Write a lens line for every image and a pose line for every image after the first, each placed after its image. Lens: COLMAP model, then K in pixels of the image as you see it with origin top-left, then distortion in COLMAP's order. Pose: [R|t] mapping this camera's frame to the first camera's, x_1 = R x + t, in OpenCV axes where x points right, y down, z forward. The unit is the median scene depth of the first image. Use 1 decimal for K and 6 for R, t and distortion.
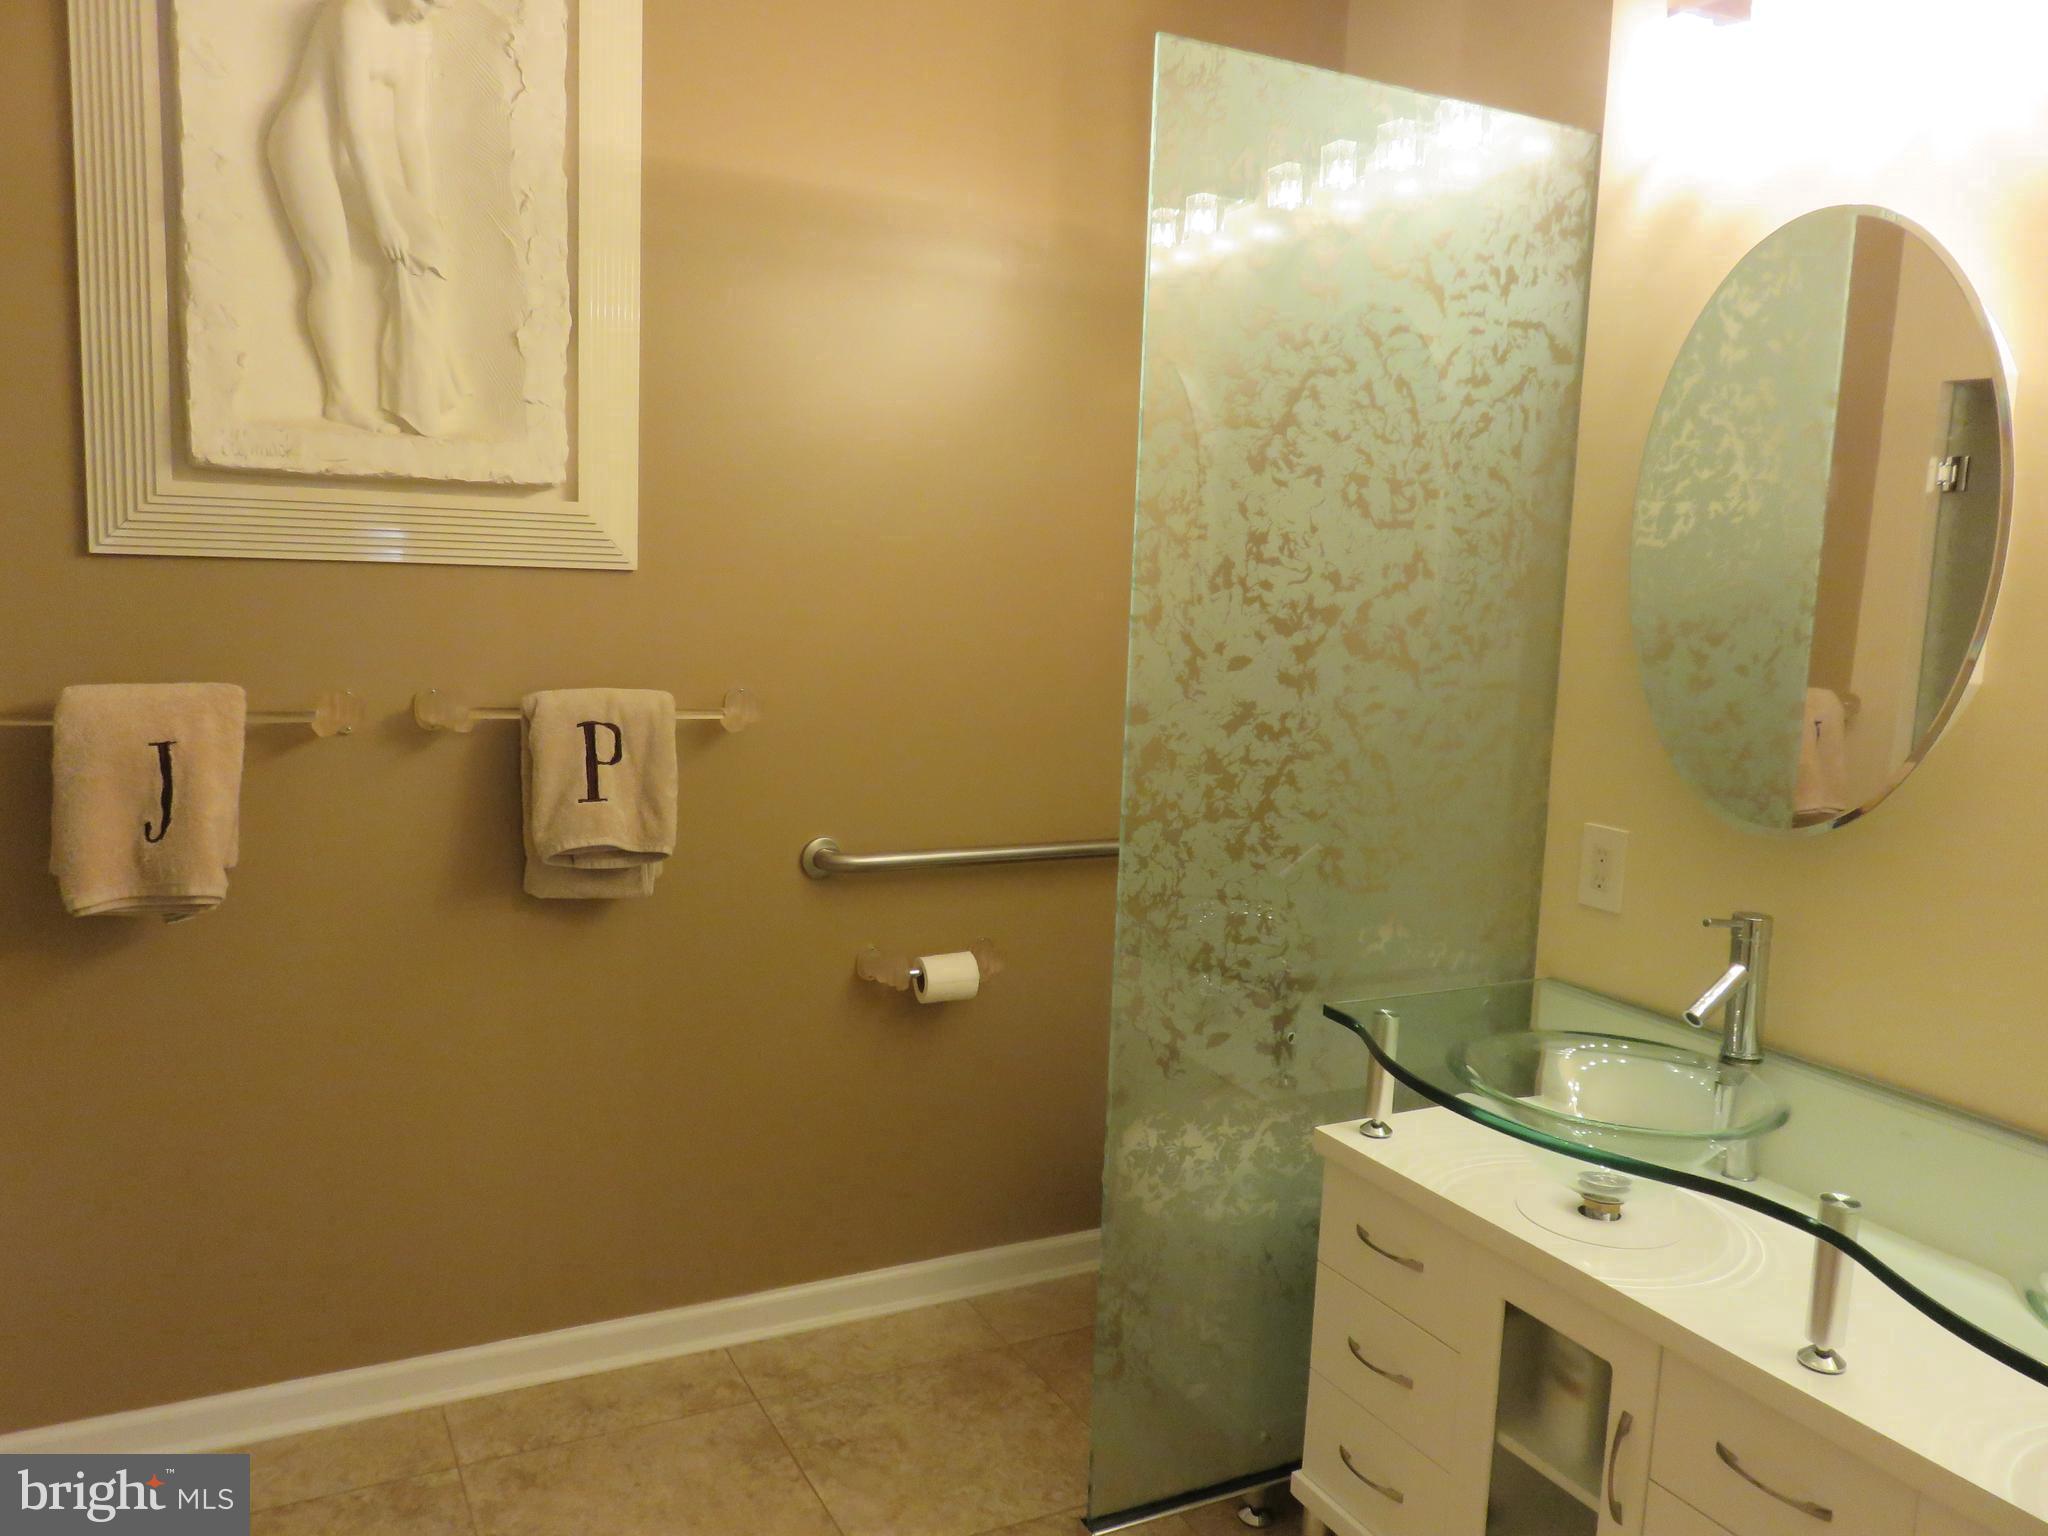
lens RADIAL K [[1550.2, 0, 1014.4], [0, 1550.2, 753.1], [0, 0, 1]] dist [-0.007830, 0.009622]
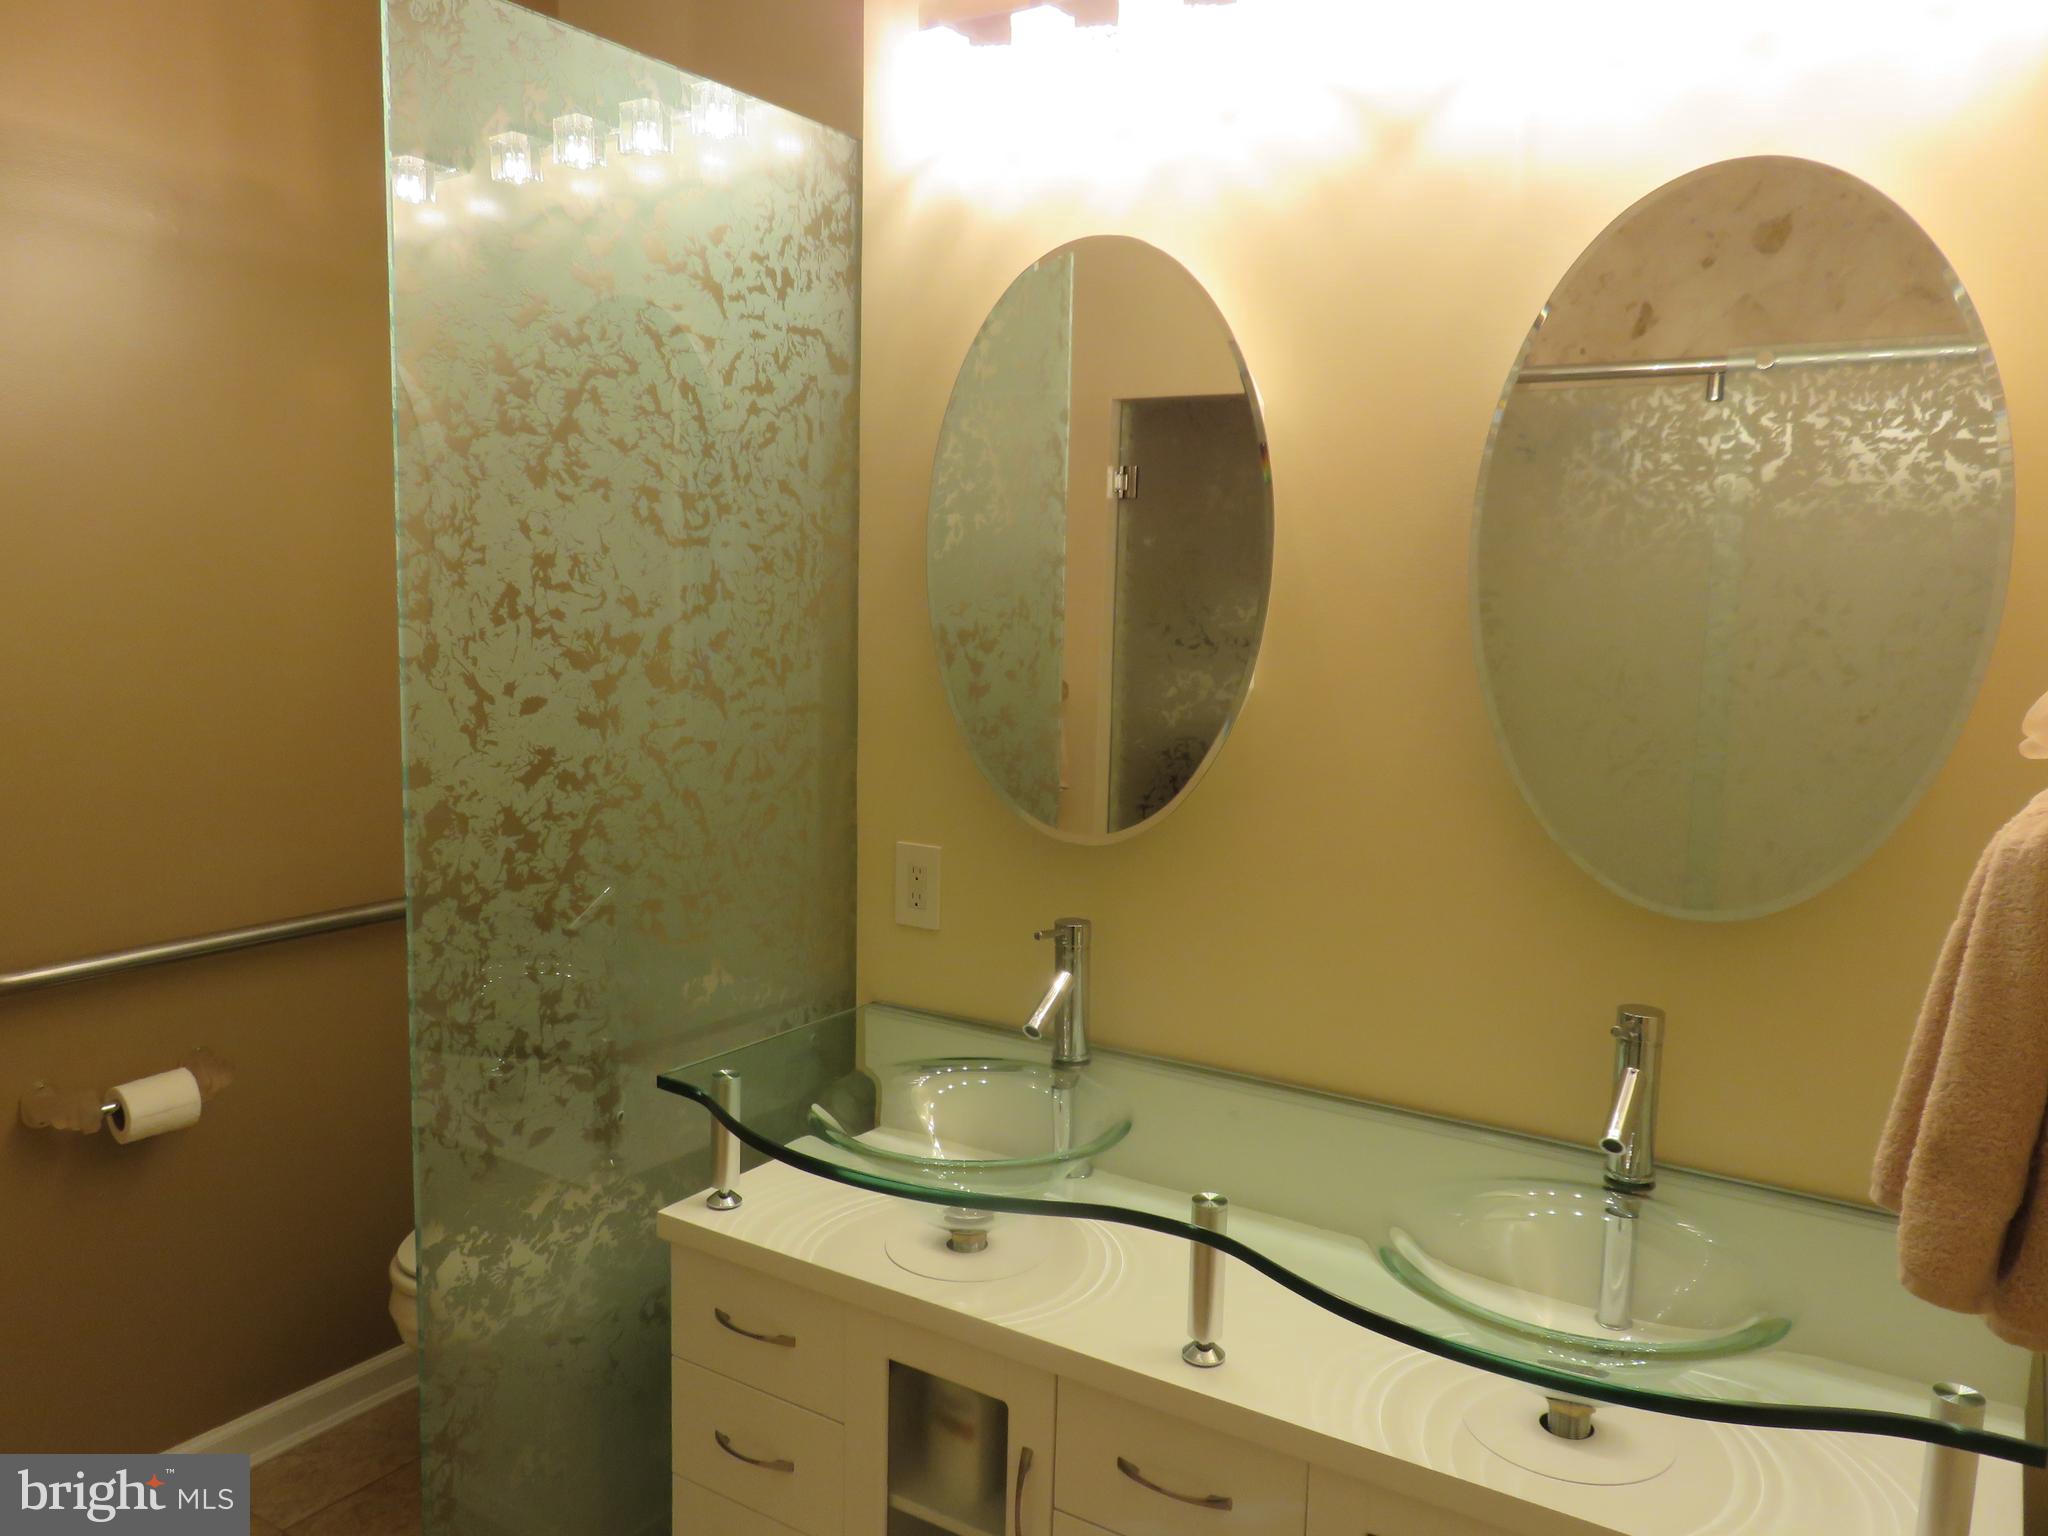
lens RADIAL K [[1550.2, 0, 1026.3], [0, 1550.2, 756.5], [0, 0, 1]] dist [-0.007830, 0.009622]
pose [[0.867613, -0.078452, 0.491013, -0.032690], [0.074894, 0.996828, 0.026931, -0.023954], [-0.491568, 0.013408, 0.870736, 0.081492]]
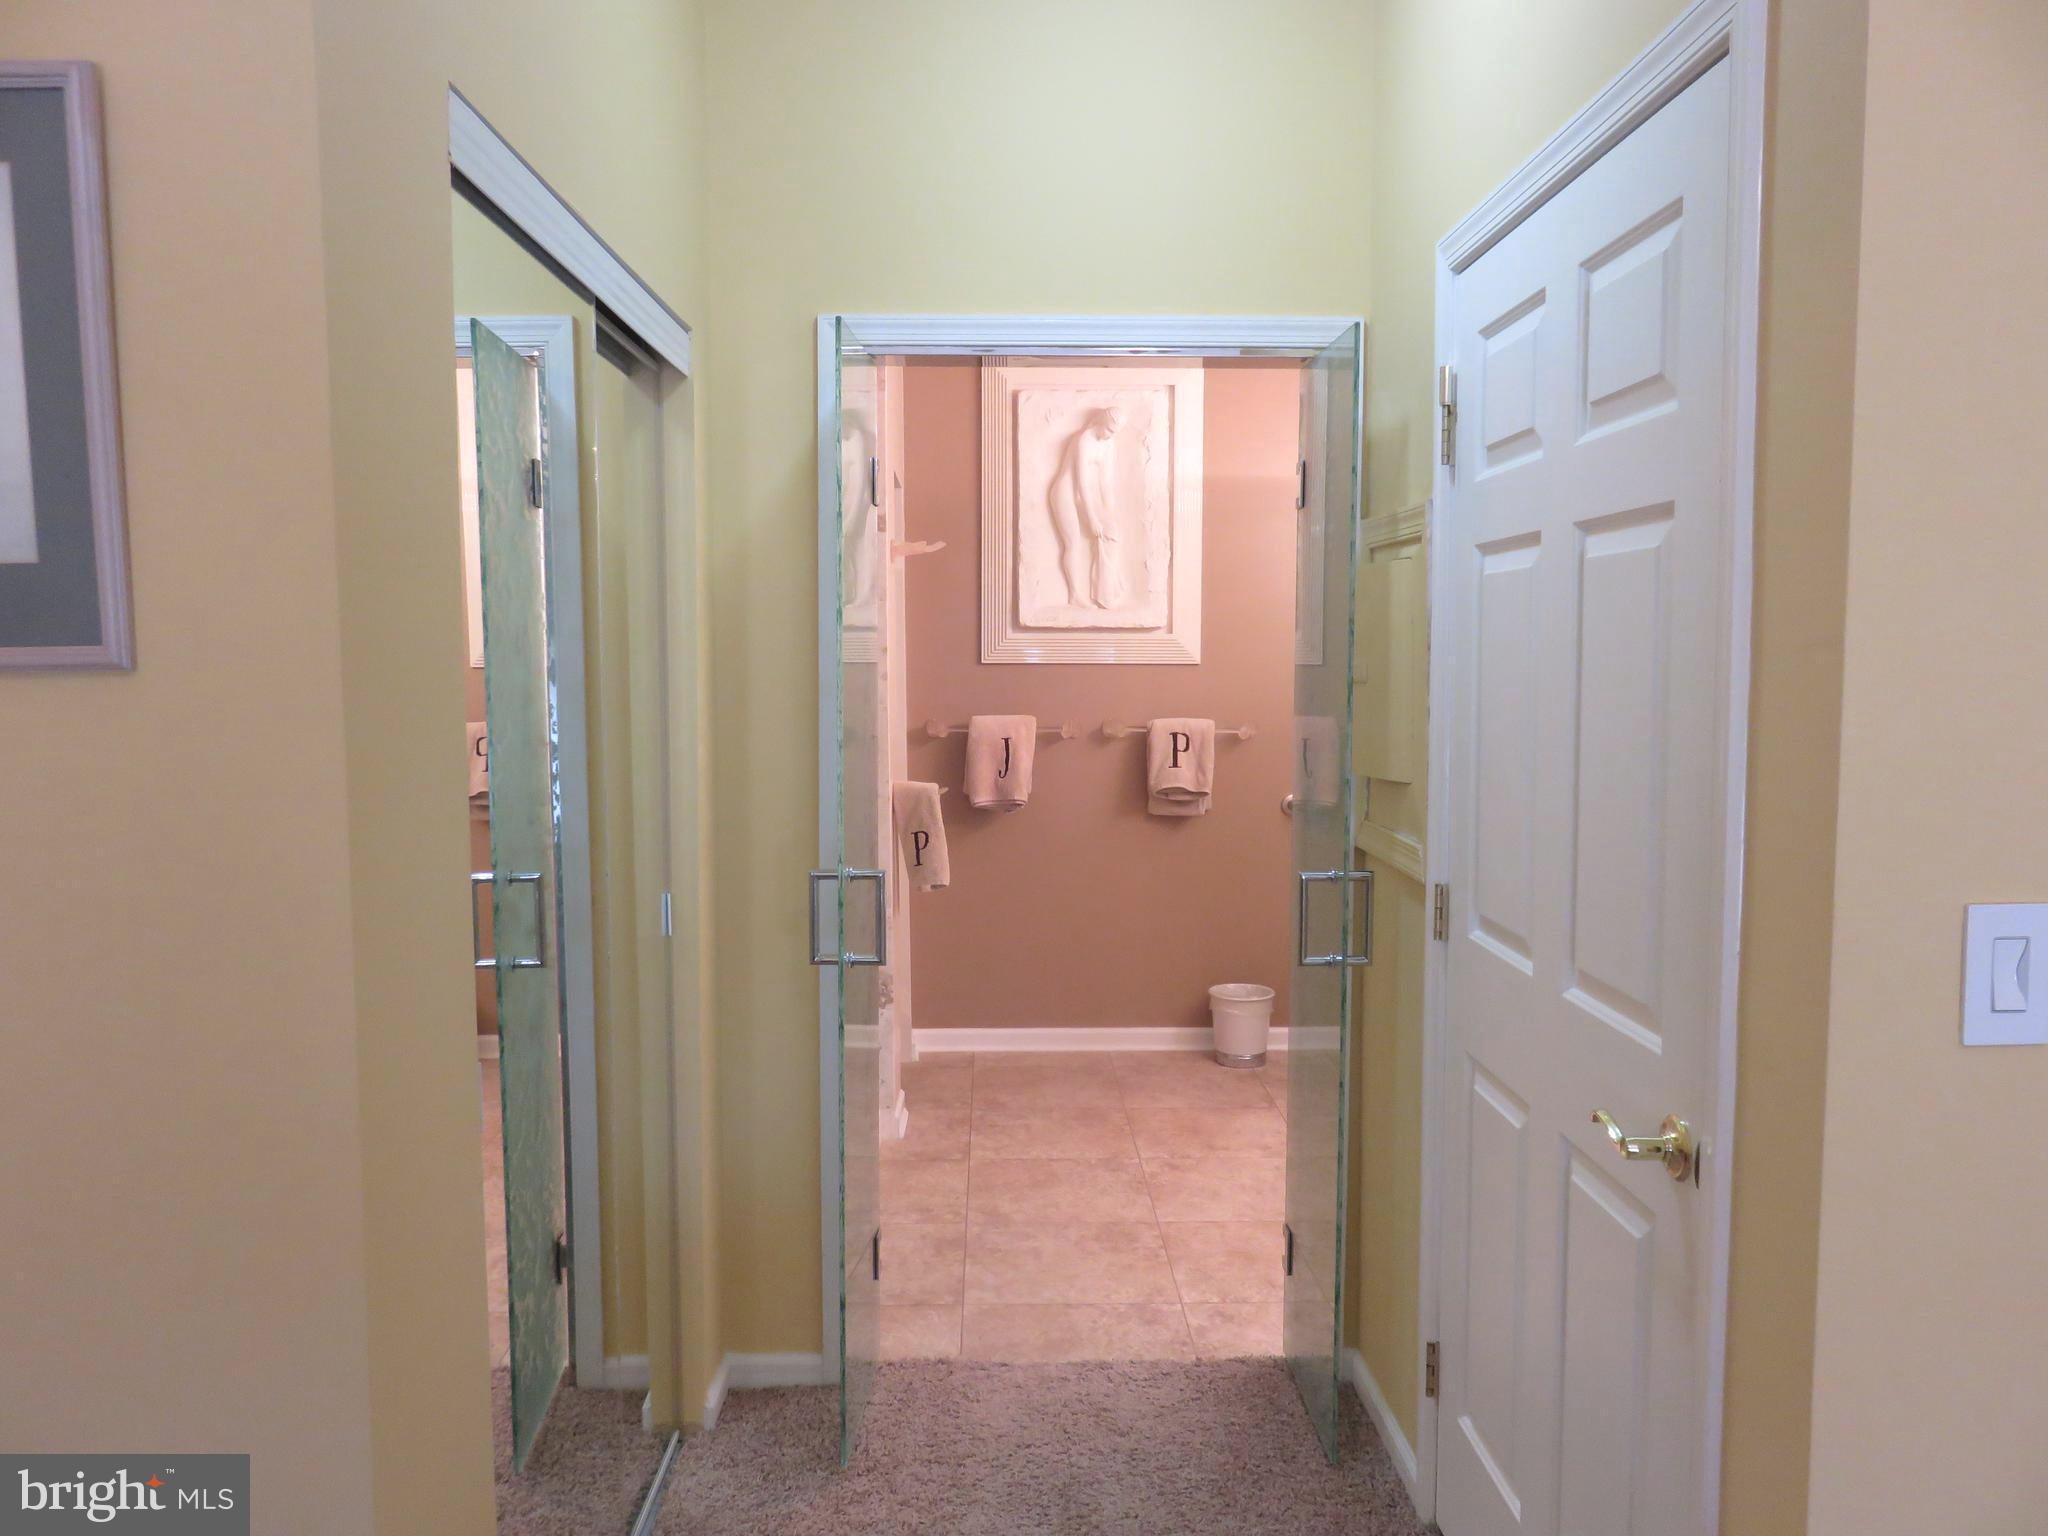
lens RADIAL K [[1550.2, 0, 1031.9], [0, 1550.2, 772.4], [0, 0, 1]] dist [-0.007830, 0.009622]
pose [[0.880444, 0.002603, -0.474142, 0.730170], [-0.026625, 0.998679, -0.043958, 0.170767], [0.473401, 0.051326, 0.879350, -1.277643]]
